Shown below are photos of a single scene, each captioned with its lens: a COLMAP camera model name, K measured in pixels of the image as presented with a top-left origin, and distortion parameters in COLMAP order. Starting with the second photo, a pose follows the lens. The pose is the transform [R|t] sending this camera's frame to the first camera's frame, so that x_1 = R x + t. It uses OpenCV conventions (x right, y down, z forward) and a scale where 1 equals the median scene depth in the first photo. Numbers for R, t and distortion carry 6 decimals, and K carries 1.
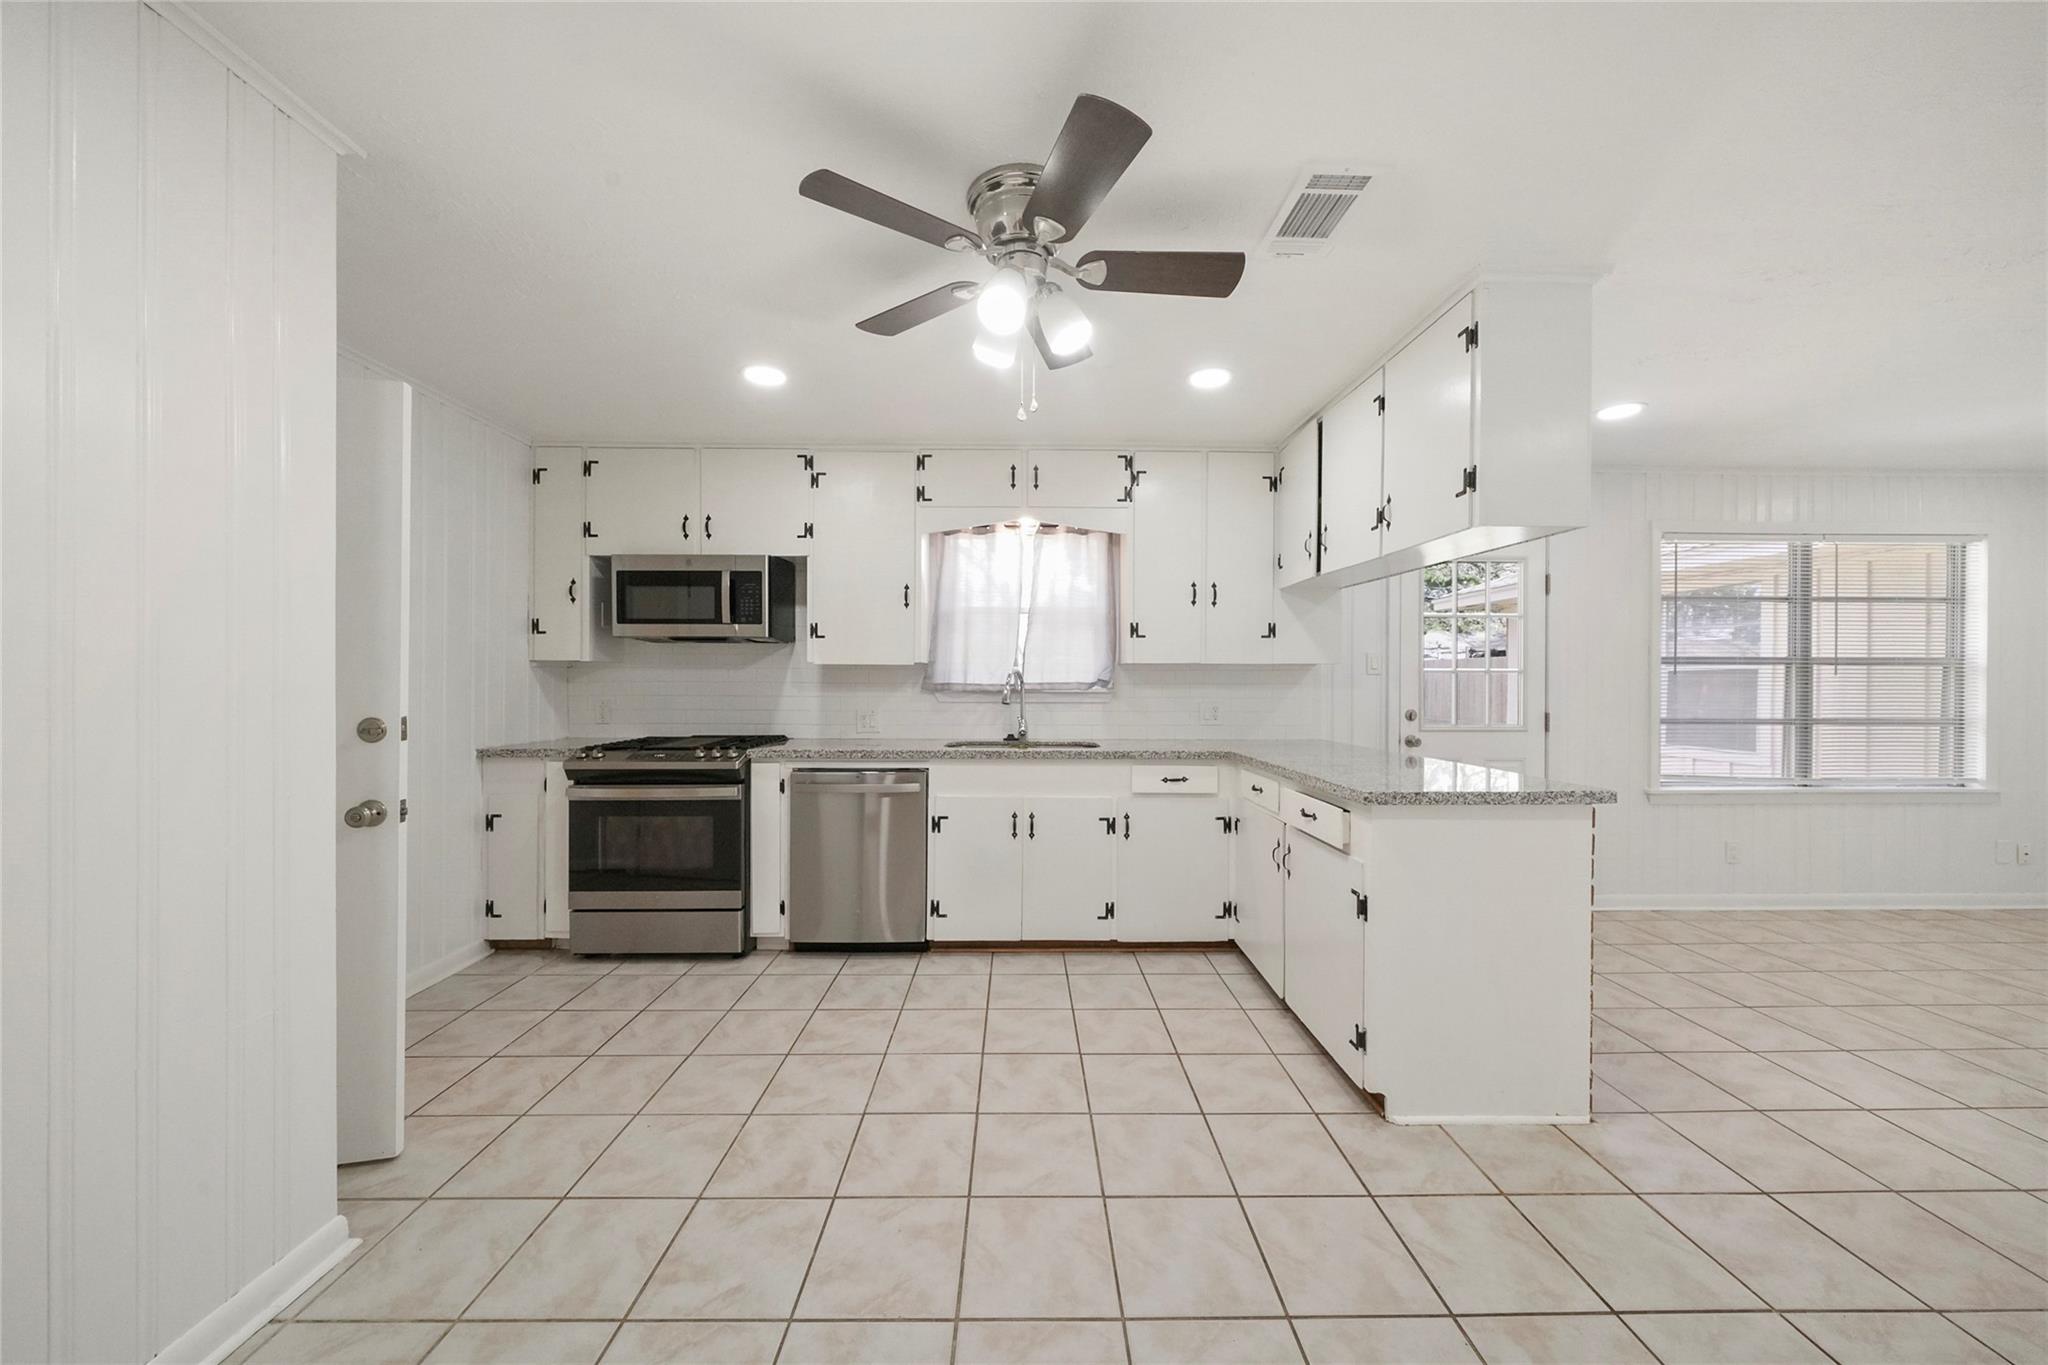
lens RADIAL K [[706.5, 0, 1026.5], [0, 706.5, 680.5], [0, 0, 1]] dist [-0.001337, -0.002405]
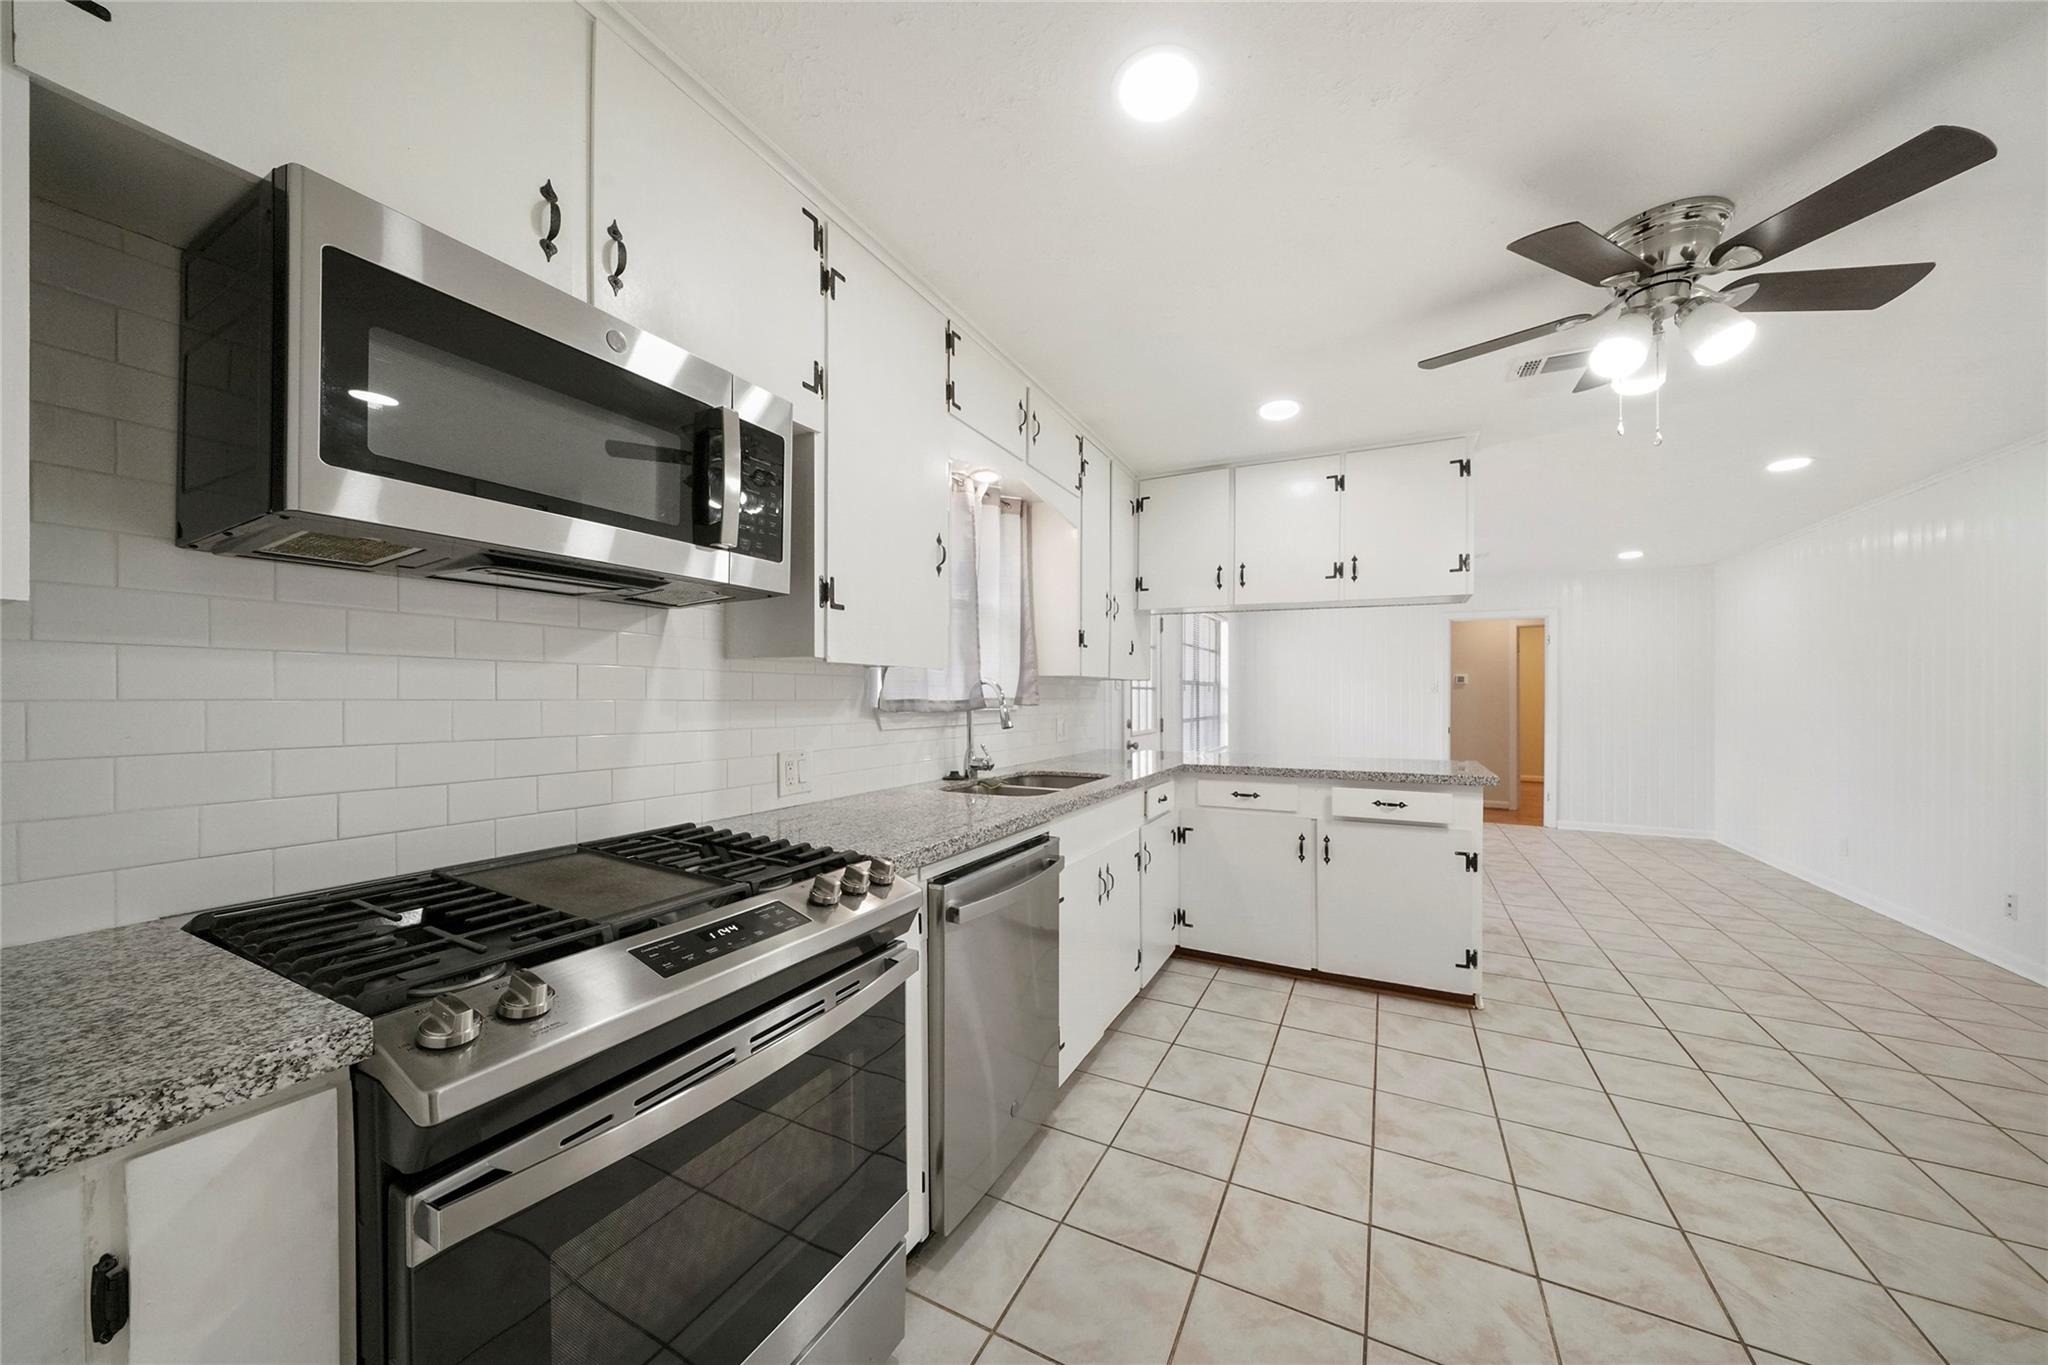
lens RADIAL K [[703.1, 0, 1020.1], [0, 703.1, 694.6], [0, 0, 1]] dist [0.002032, -0.003634]
pose [[0.471415, -0.000690, 0.881911, -0.669899], [-0.001857, 0.999997, 0.001775, -0.002504], [-0.881909, -0.002474, 0.471412, 0.665405]]
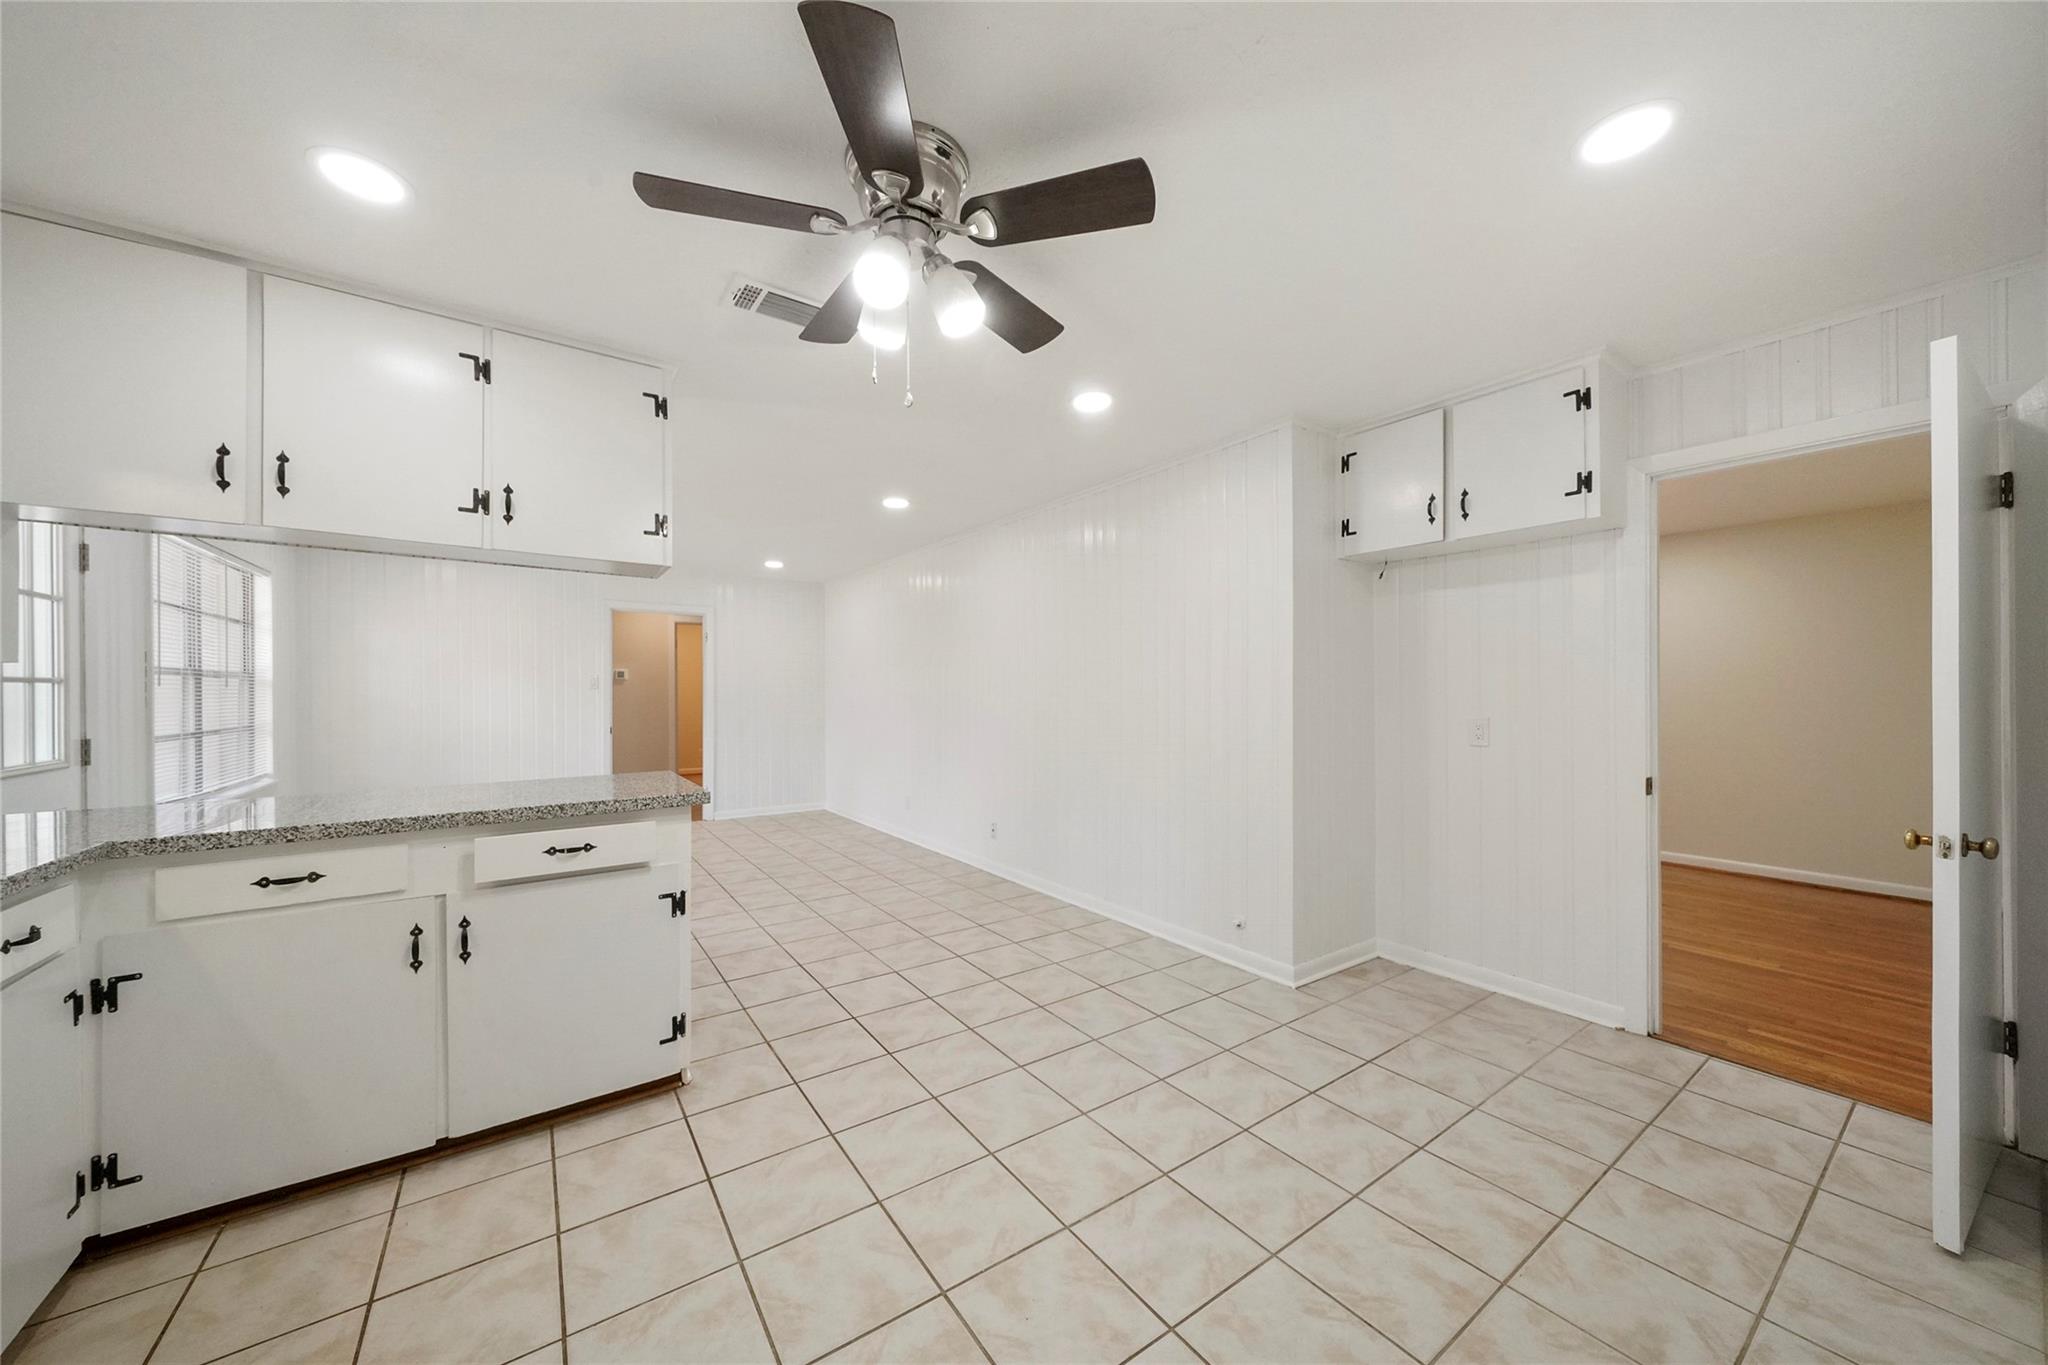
lens RADIAL K [[710.3, 0, 1015.2], [0, 710.3, 691.2], [0, 0, 1]] dist [-0.001243, -0.000341]
pose [[-0.559824, -0.000942, 0.828611, -0.417627], [0.001322, 0.999997, 0.002030, -0.002619], [-0.828611, 0.002232, -0.559821, 0.694627]]
